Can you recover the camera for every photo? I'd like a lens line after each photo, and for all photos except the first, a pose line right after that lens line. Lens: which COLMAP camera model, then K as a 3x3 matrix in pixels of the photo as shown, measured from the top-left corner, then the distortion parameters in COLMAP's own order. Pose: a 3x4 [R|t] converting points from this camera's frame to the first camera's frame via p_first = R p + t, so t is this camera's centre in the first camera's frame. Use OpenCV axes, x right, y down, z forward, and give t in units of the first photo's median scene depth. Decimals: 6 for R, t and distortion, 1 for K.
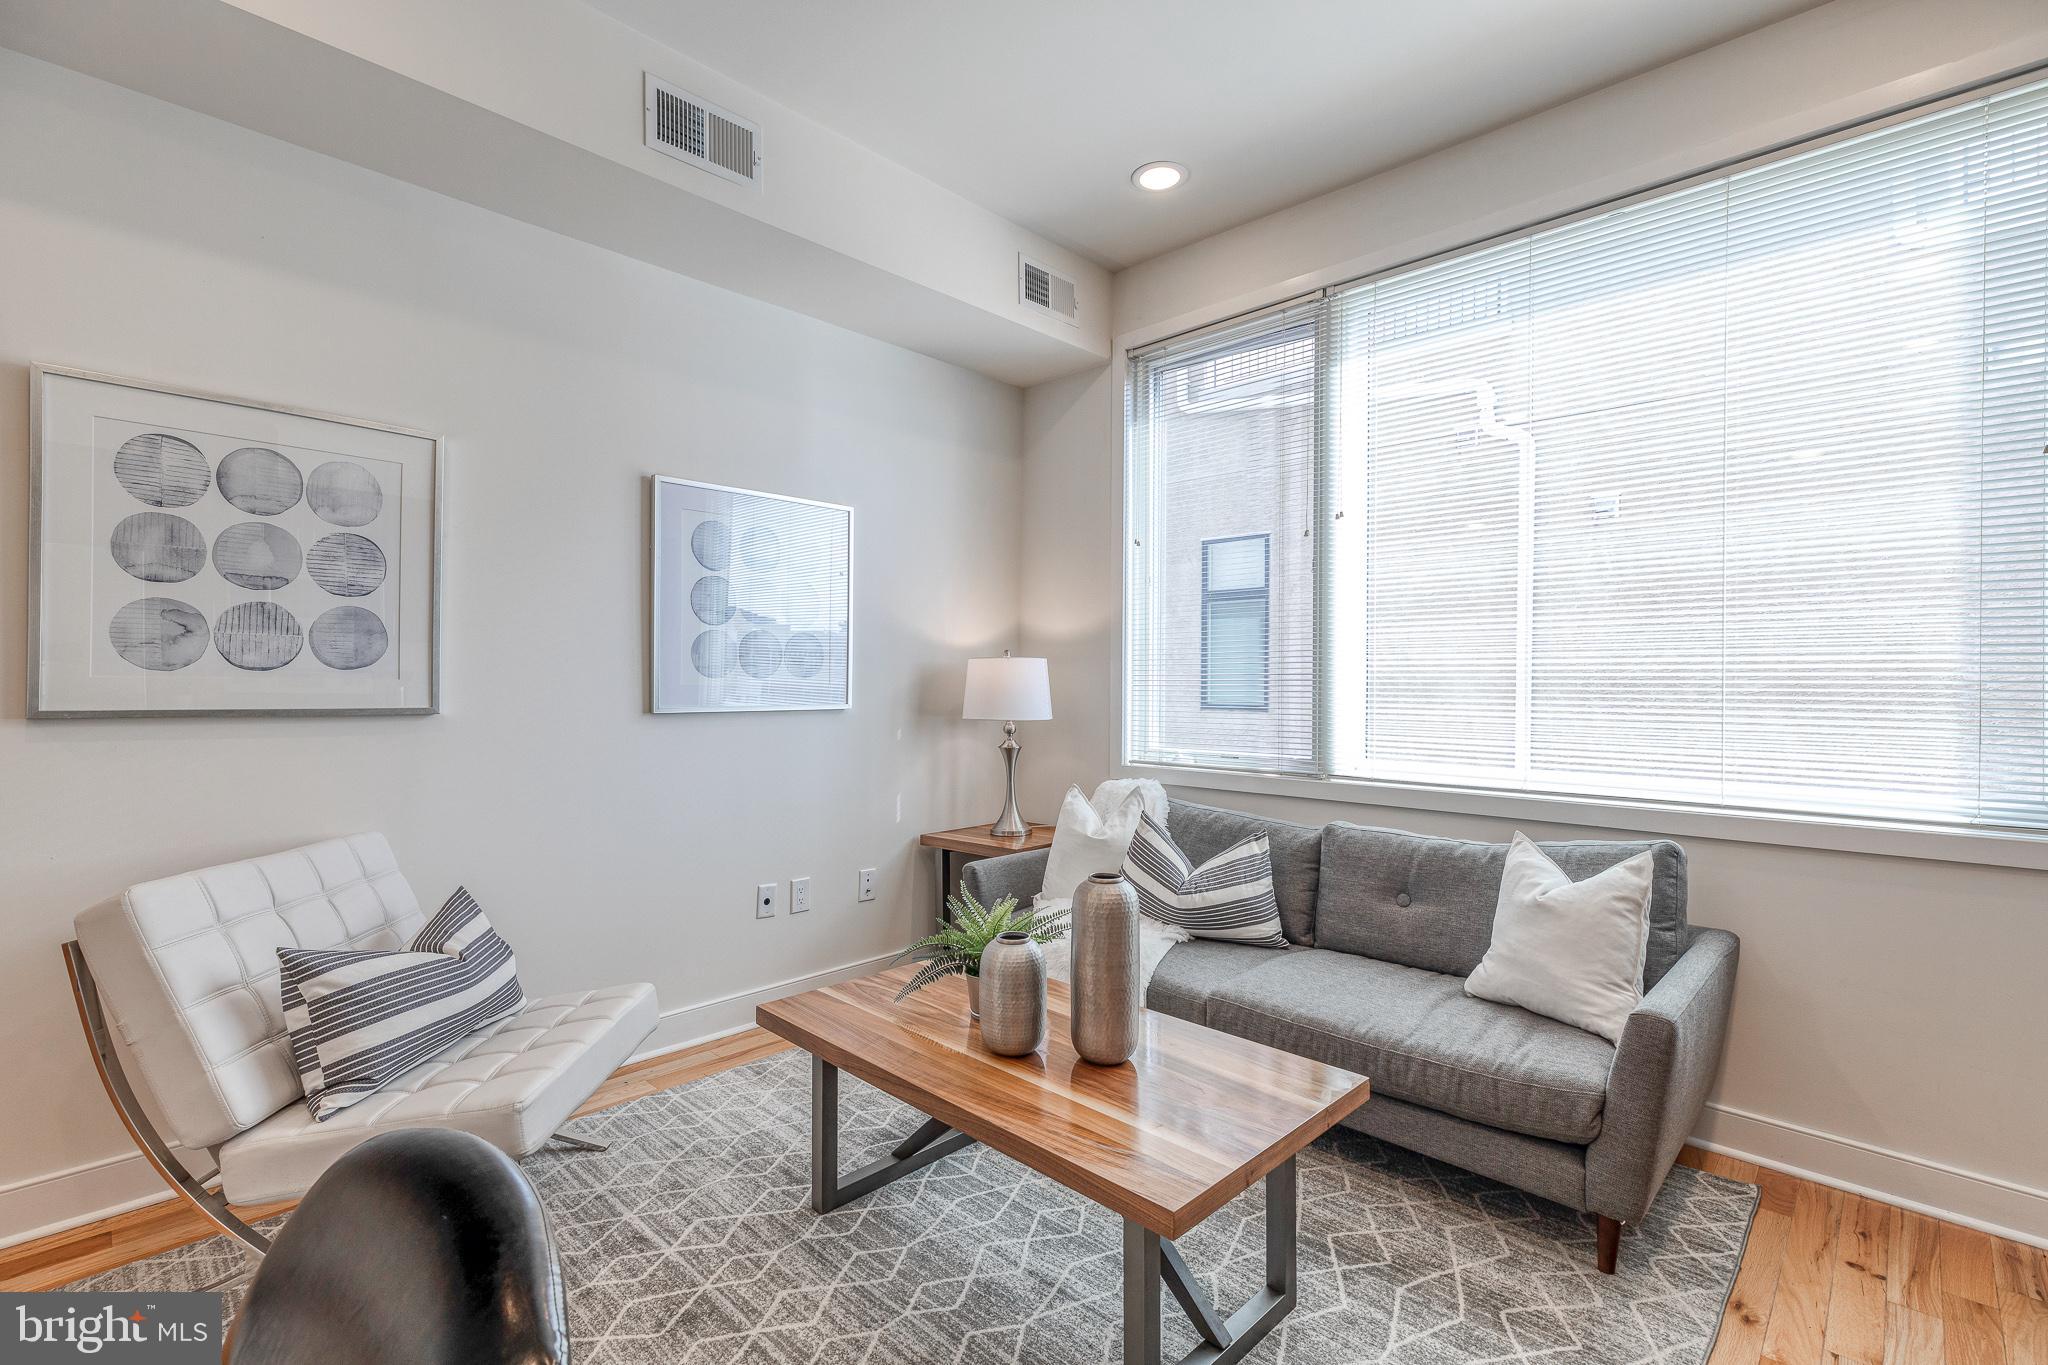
lens RADIAL K [[919.5, 0, 1007.5], [0, 919.5, 680.8], [0, 0, 1]] dist [0.005794, -0.001137]
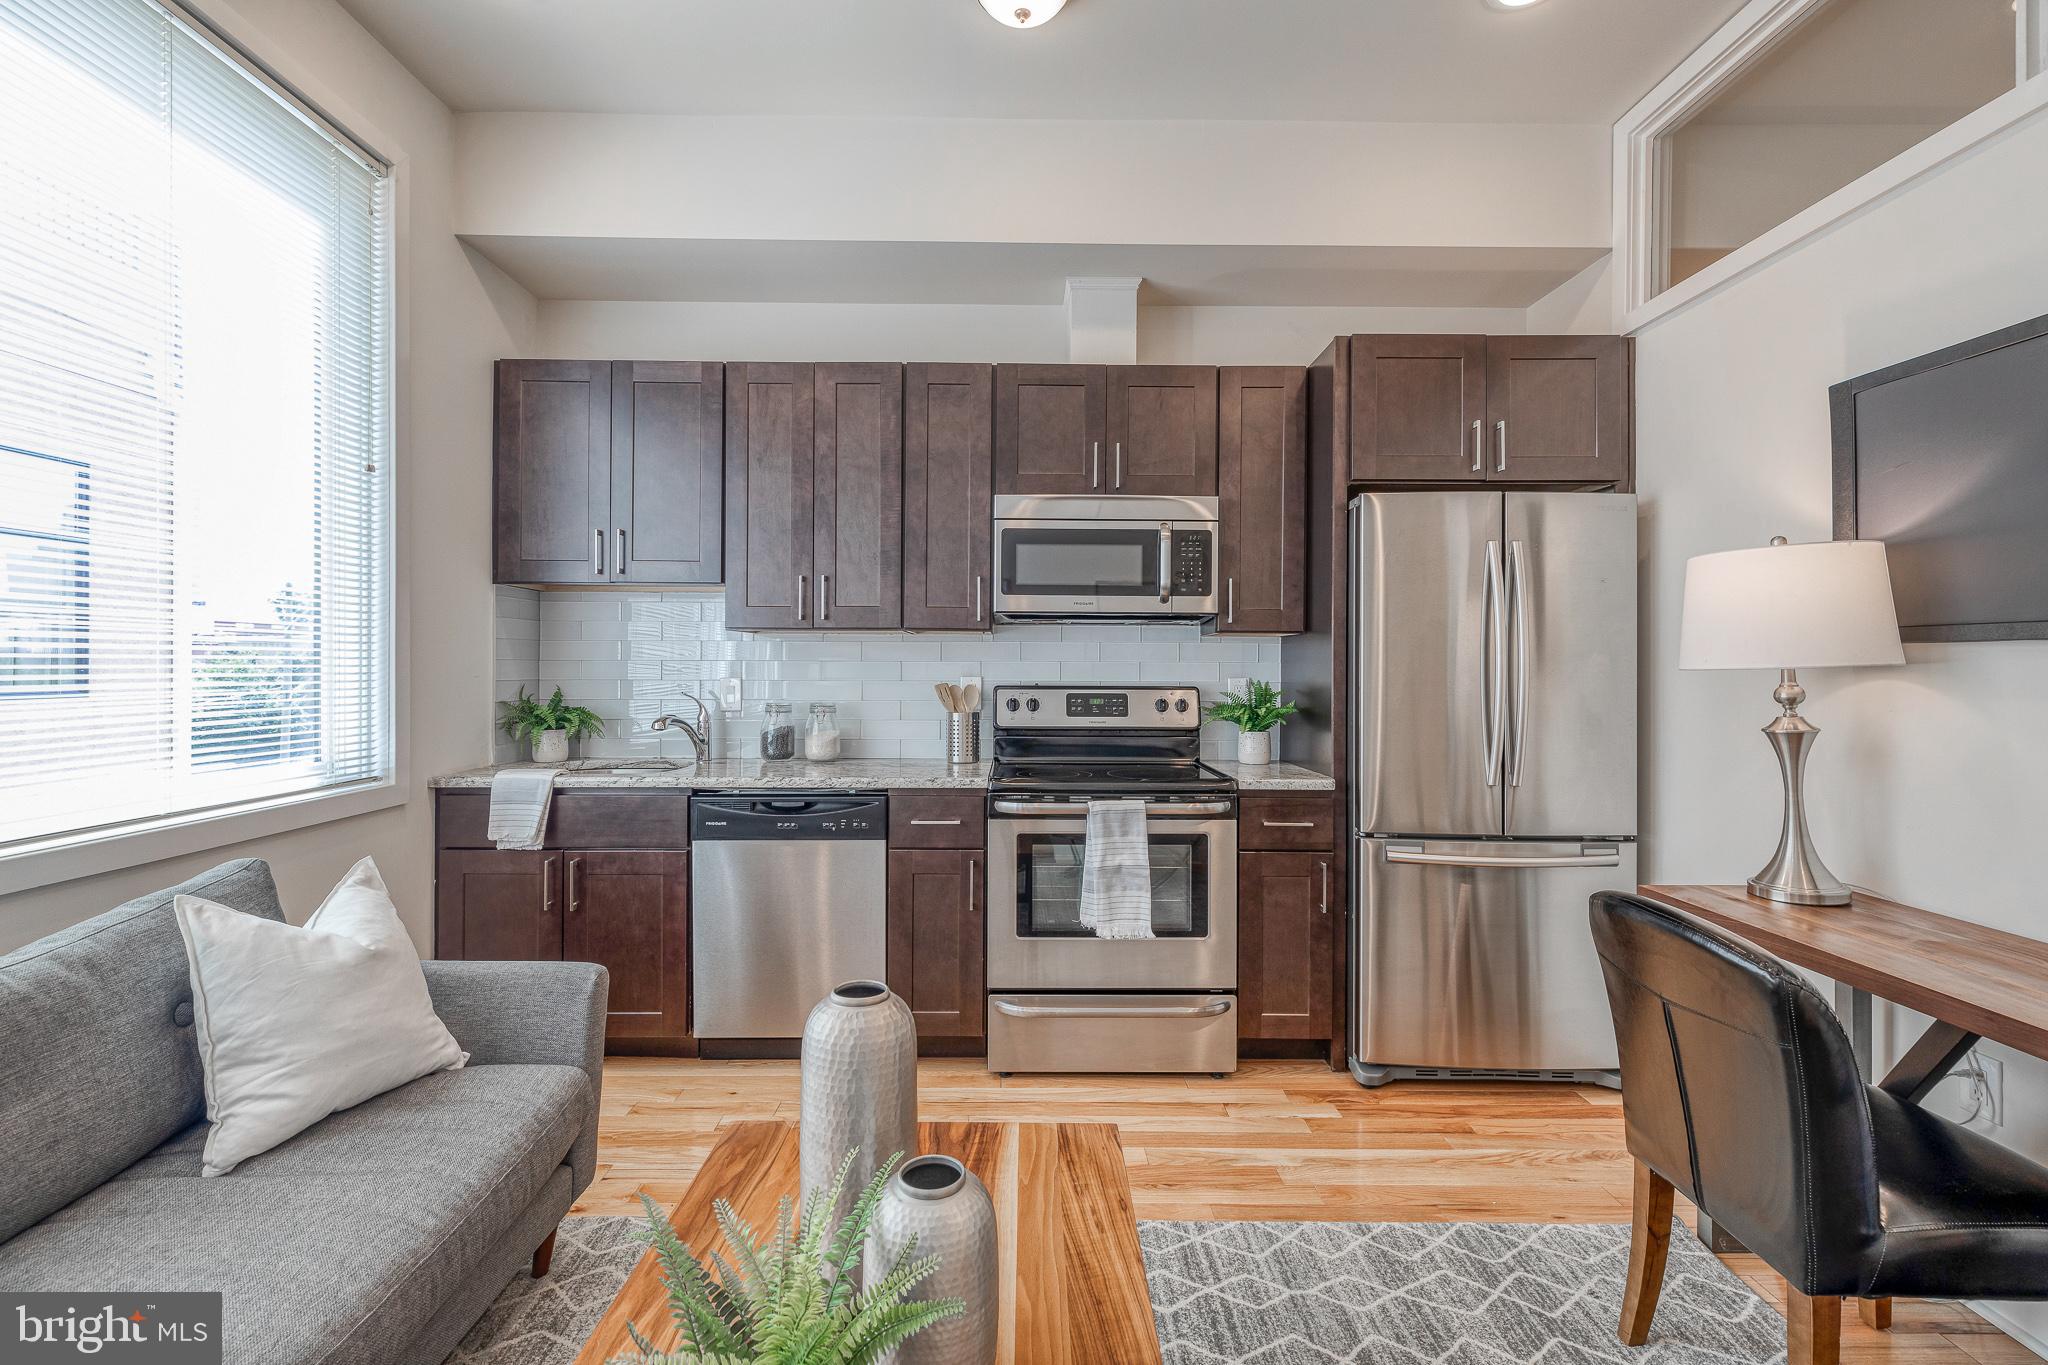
lens RADIAL K [[919.5, 0, 1027.3], [0, 919.5, 667.3], [0, 0, 1]] dist [0.005794, -0.001137]
pose [[-0.704846, -0.010013, 0.709289, -0.290277], [-0.007007, 0.999950, 0.007153, -0.000722], [-0.709325, 0.000072, -0.704881, 0.994305]]
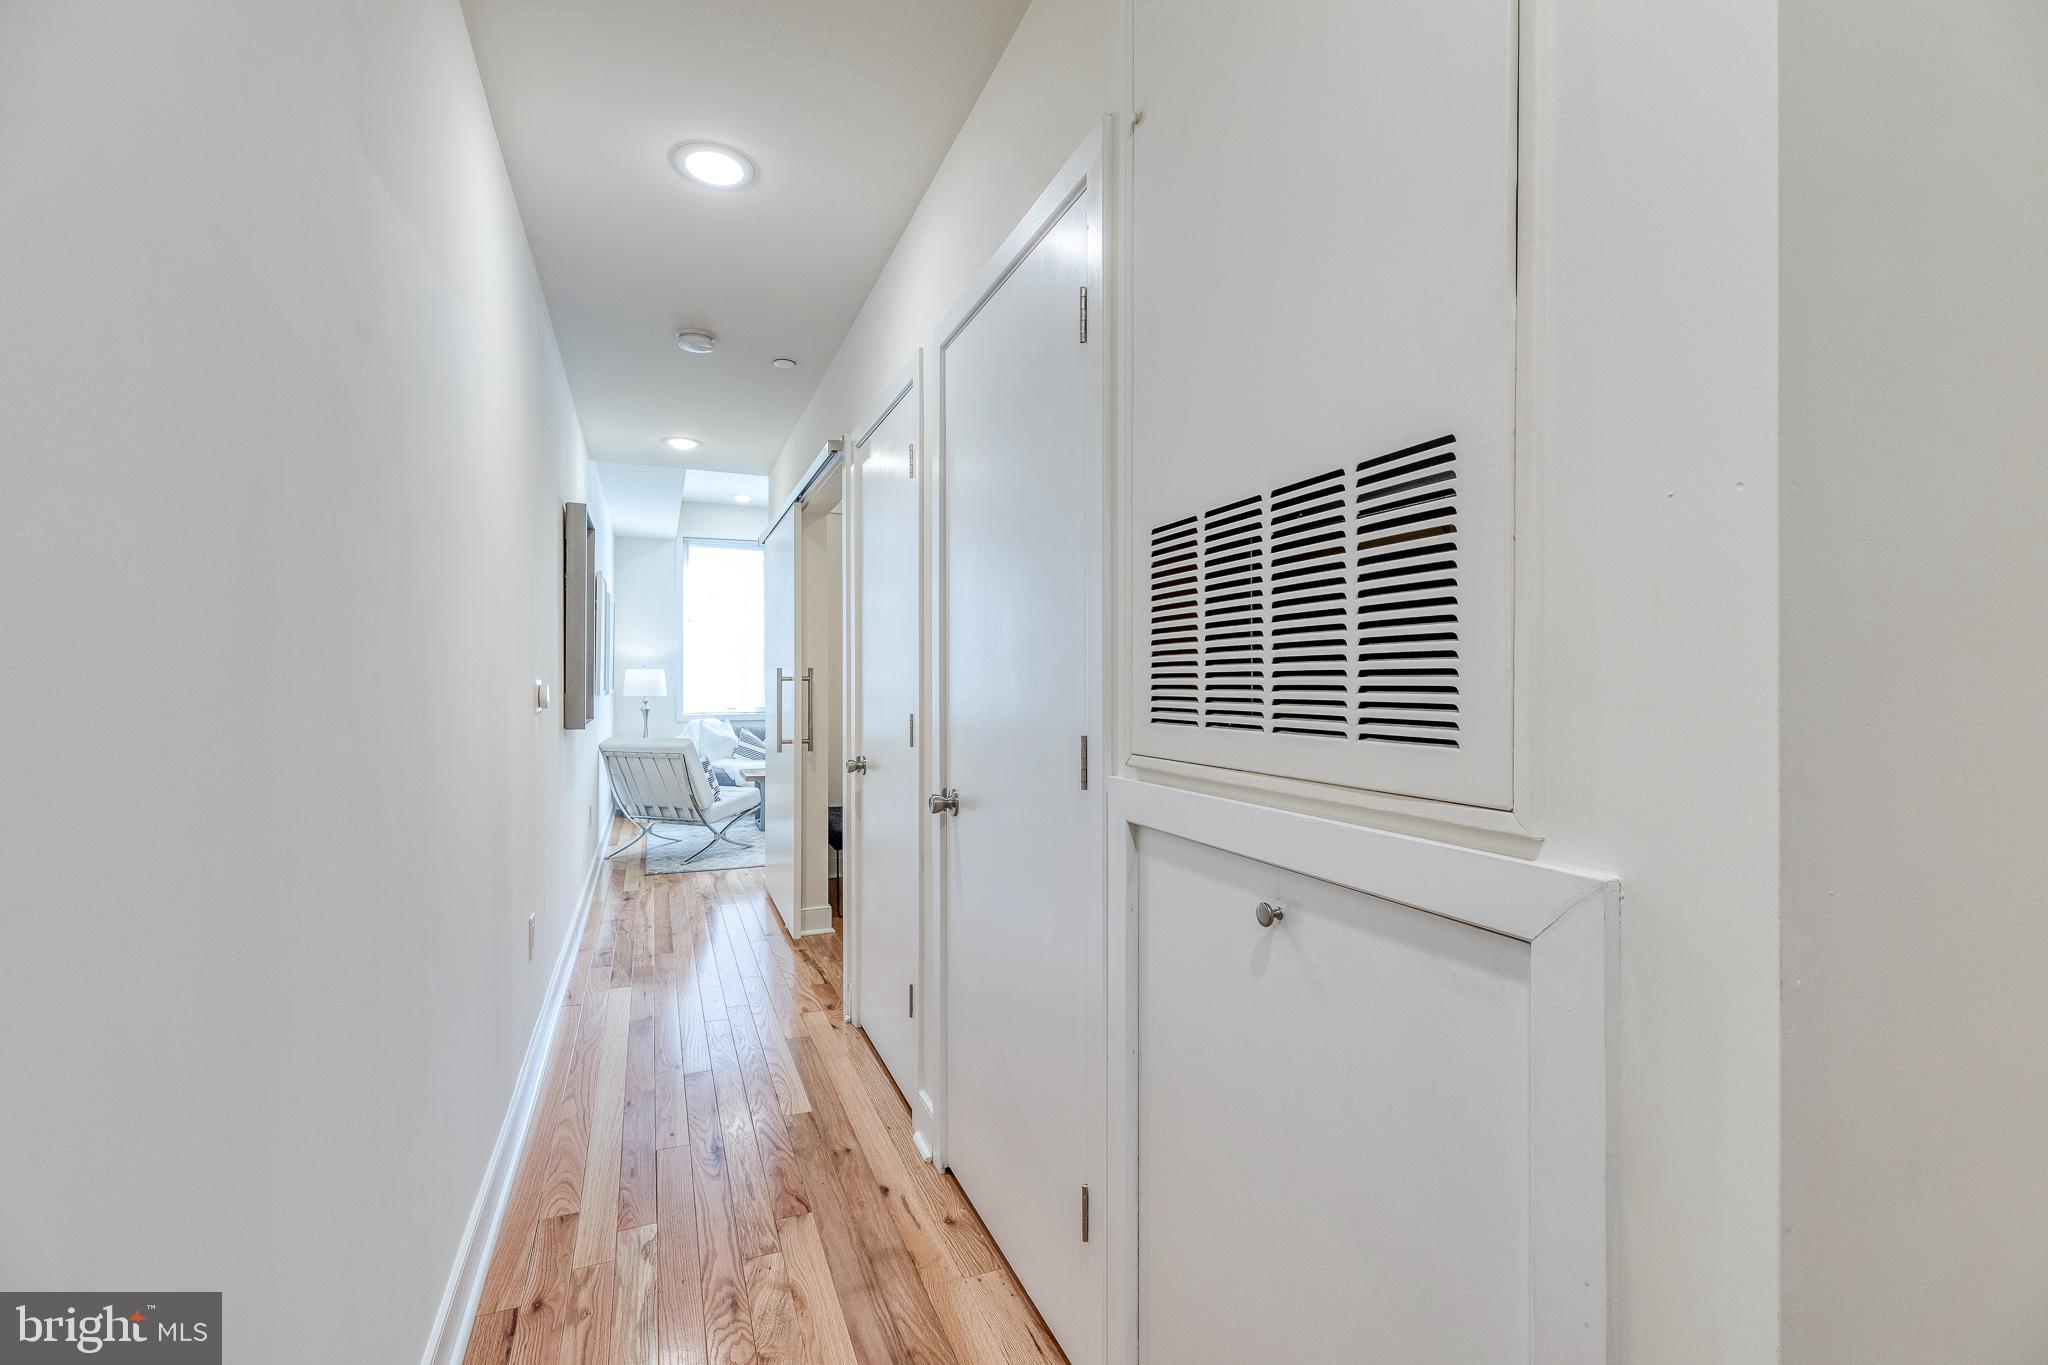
lens RADIAL K [[919.5, 0, 1040.8], [0, 919.5, 684.5], [0, 0, 1]] dist [0.005794, -0.001137]
pose [[0.385165, -0.008292, 0.922810, -2.509716], [0.007400, 0.999955, 0.005896, 0.009847], [-0.922818, 0.004558, 0.385209, -1.097440]]
